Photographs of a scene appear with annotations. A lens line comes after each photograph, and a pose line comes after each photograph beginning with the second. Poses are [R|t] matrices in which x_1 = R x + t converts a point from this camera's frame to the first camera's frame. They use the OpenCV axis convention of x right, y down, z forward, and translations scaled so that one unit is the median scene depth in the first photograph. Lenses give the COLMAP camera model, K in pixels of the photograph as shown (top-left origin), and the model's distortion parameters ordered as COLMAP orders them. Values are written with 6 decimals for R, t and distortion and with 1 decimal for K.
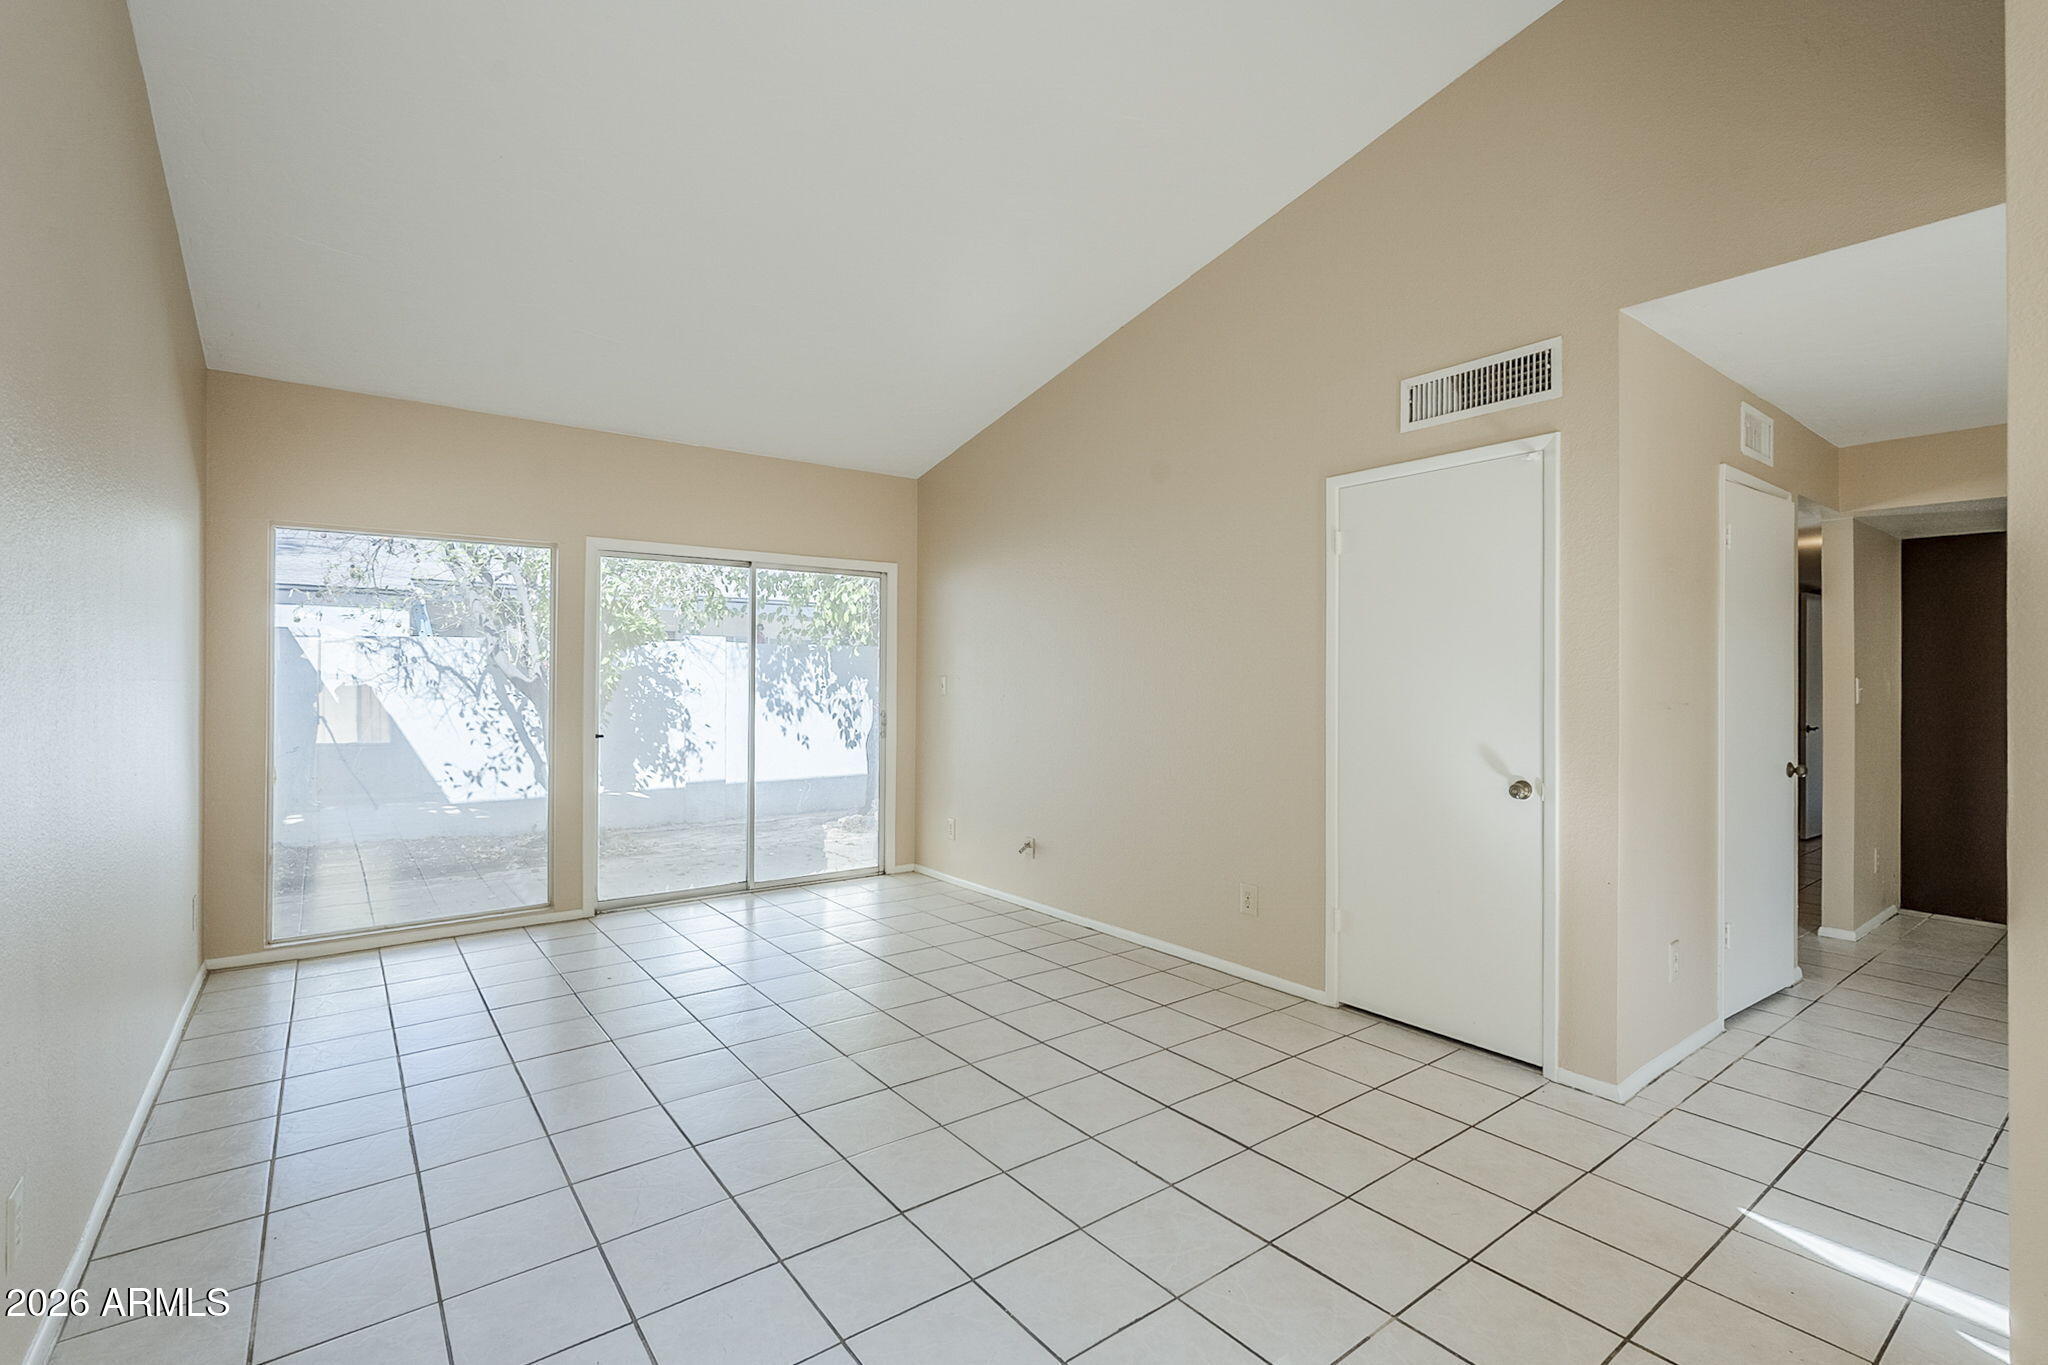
lens RADIAL K [[921.6, 0, 1032.4], [0, 921.6, 675.2], [0, 0, 1]] dist [-0.003152, 0.000394]
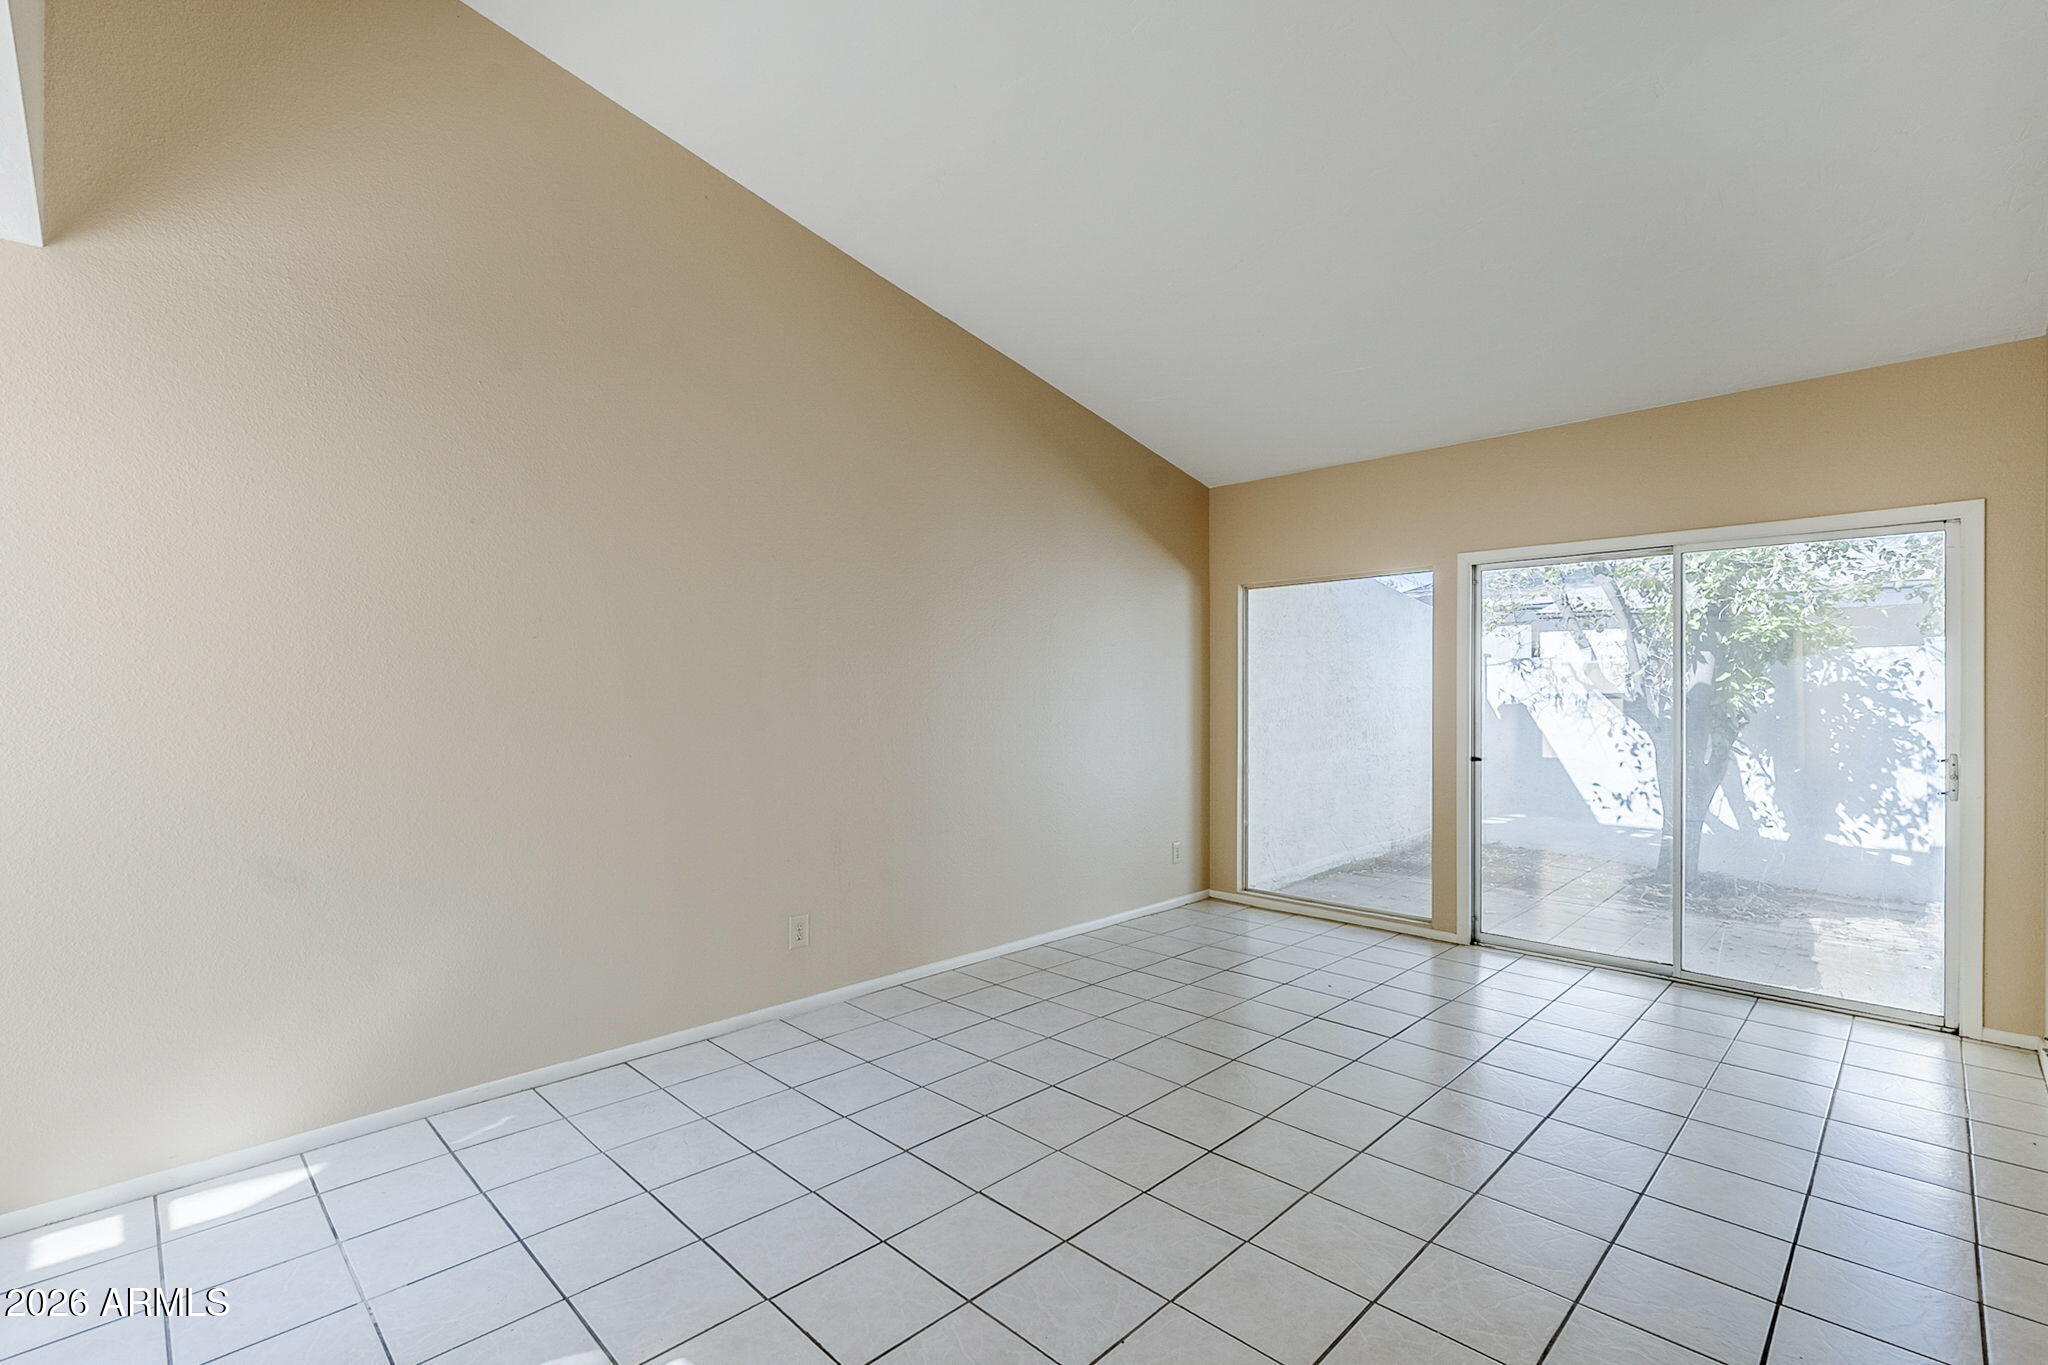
lens RADIAL K [[921.6, 0, 1017.8], [0, 921.6, 688.6], [0, 0, 1]] dist [-0.003152, 0.000394]
pose [[0.121237, -0.007361, -0.992596, 0.266590], [0.003866, 0.999968, -0.006944, -0.001444], [0.992616, -0.002996, 0.121262, 0.256768]]
